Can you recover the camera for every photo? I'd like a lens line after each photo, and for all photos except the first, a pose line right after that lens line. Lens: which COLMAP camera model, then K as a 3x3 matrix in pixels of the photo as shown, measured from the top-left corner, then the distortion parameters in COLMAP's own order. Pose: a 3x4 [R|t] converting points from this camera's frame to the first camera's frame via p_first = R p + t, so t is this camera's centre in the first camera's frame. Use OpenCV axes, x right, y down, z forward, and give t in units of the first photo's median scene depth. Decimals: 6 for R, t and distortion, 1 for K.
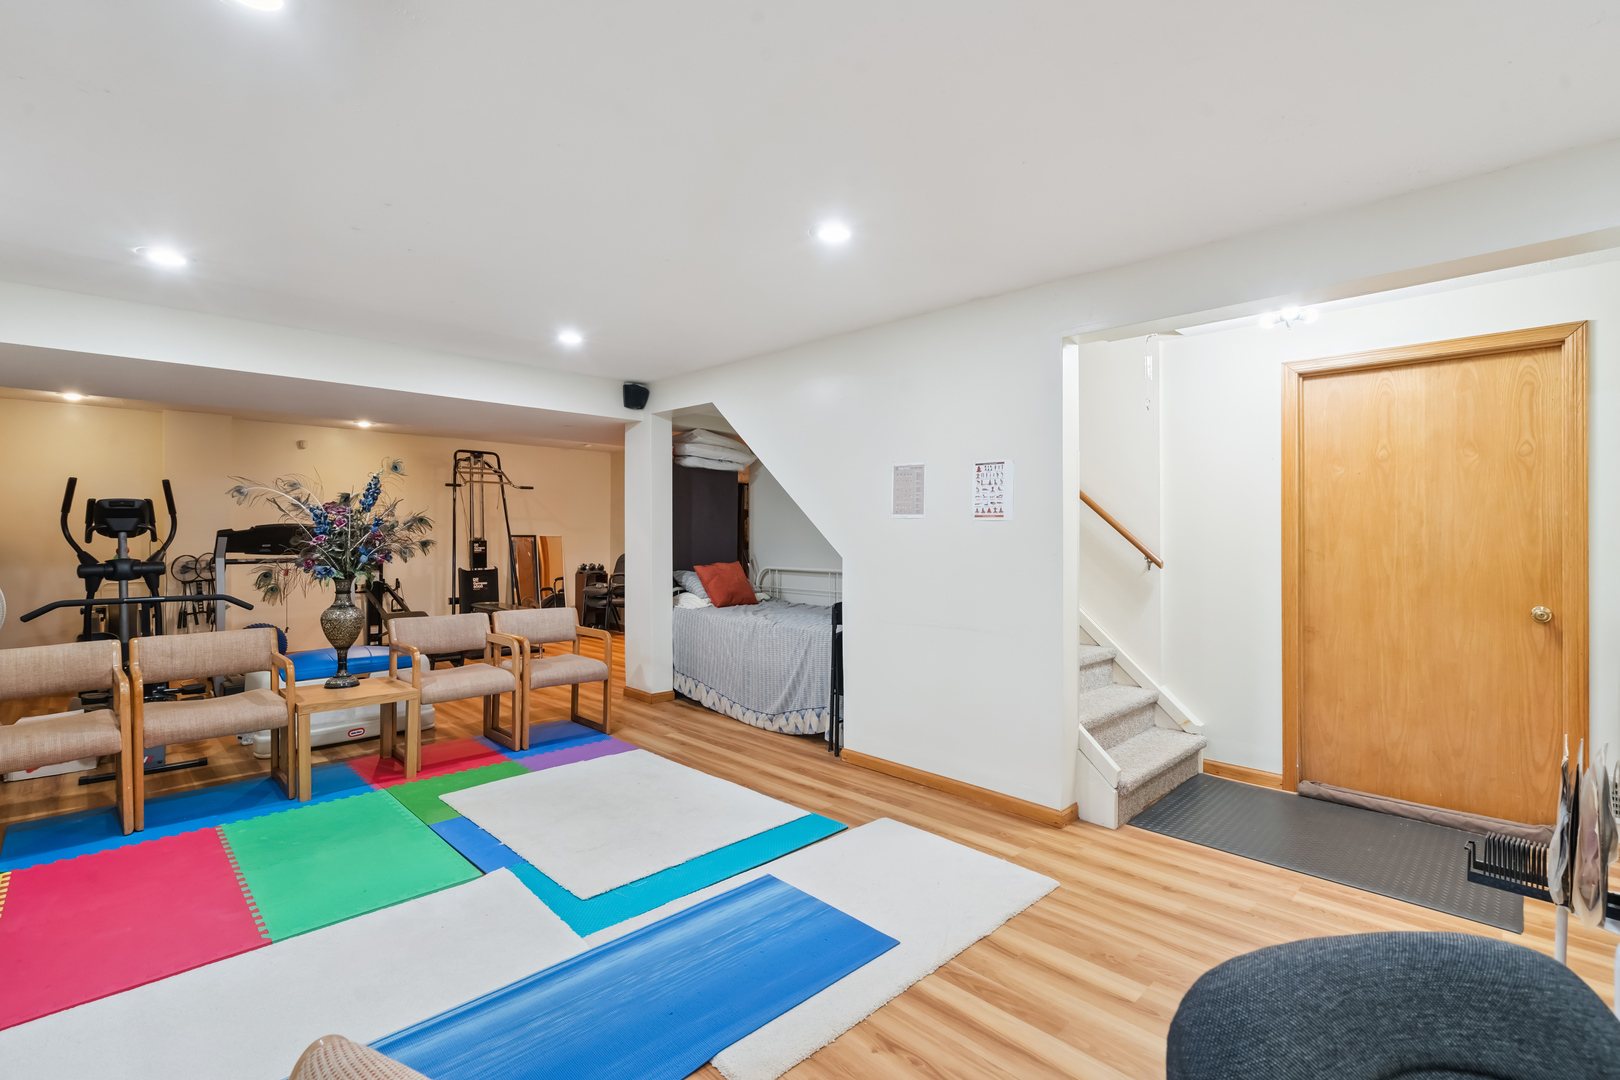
lens RADIAL K [[738.0, 0, 783.0], [0, 738.0, 534.8], [0, 0, 1]] dist [-0.000280, -0.000109]
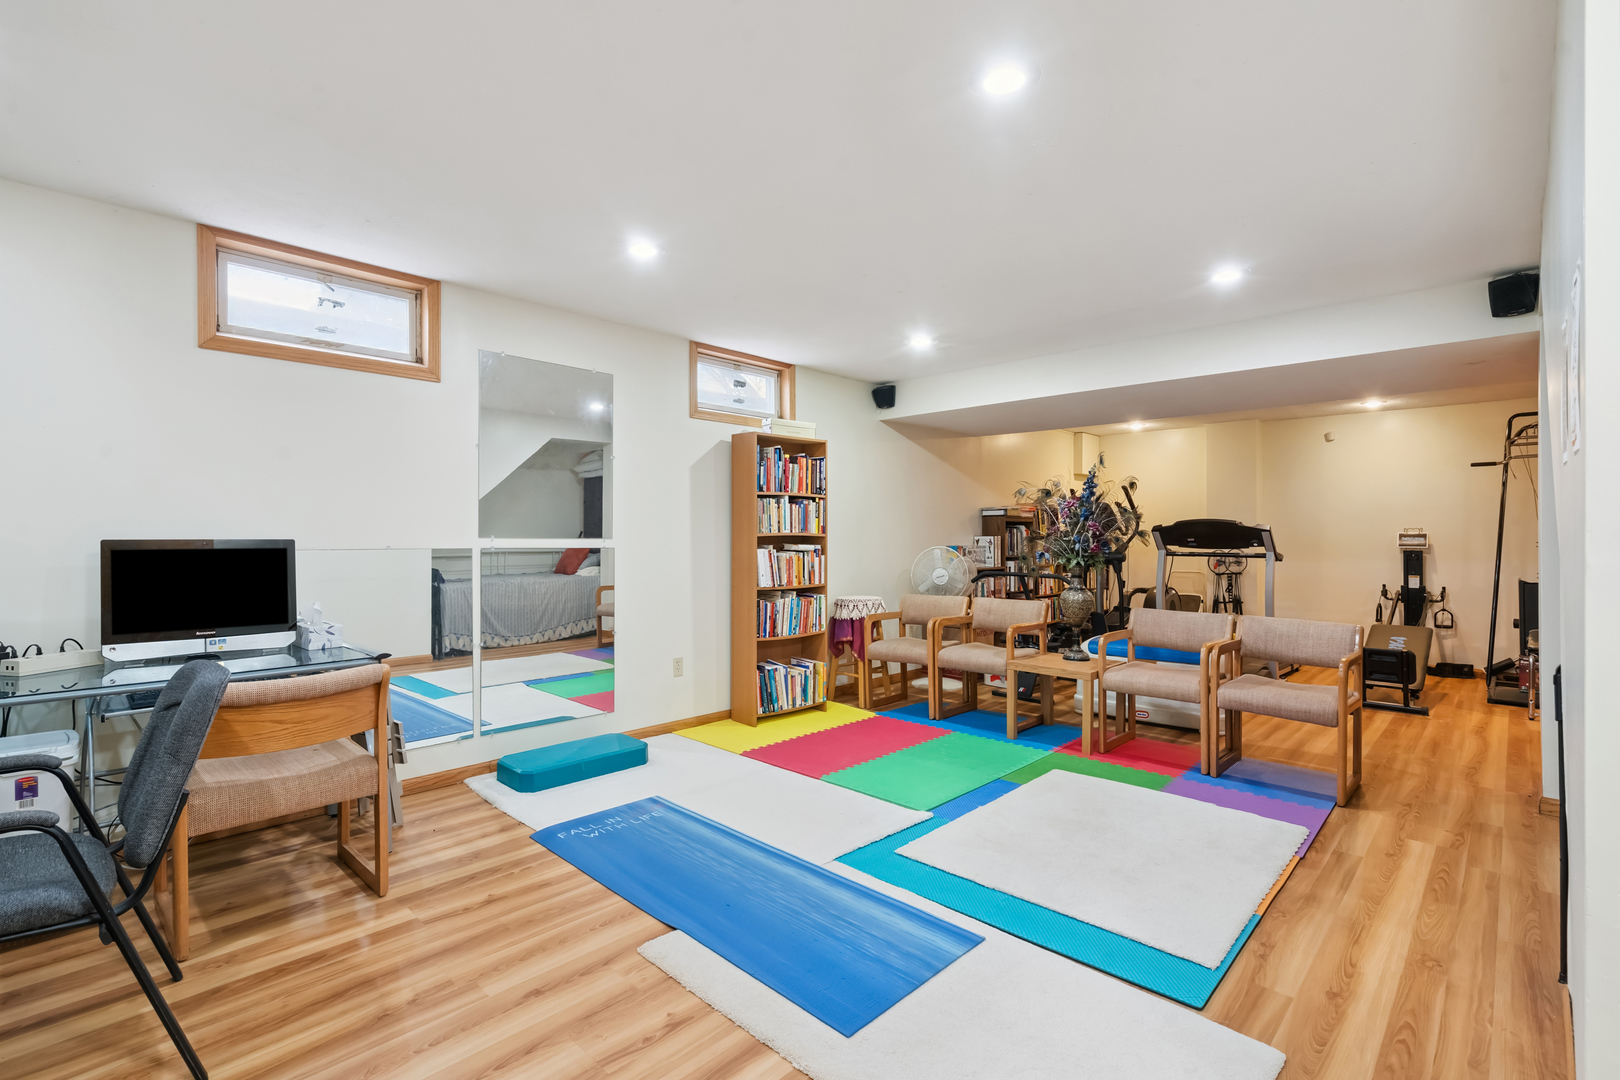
lens RADIAL K [[738.0, 0, 783.0], [0, 738.0, 534.8], [0, 0, 1]] dist [-0.000280, -0.000109]
pose [[0.027878, -0.002435, -0.999608, 0.655195], [-0.006493, 0.999975, -0.002617, 0.024367], [0.999590, 0.006563, 0.027862, 0.644230]]
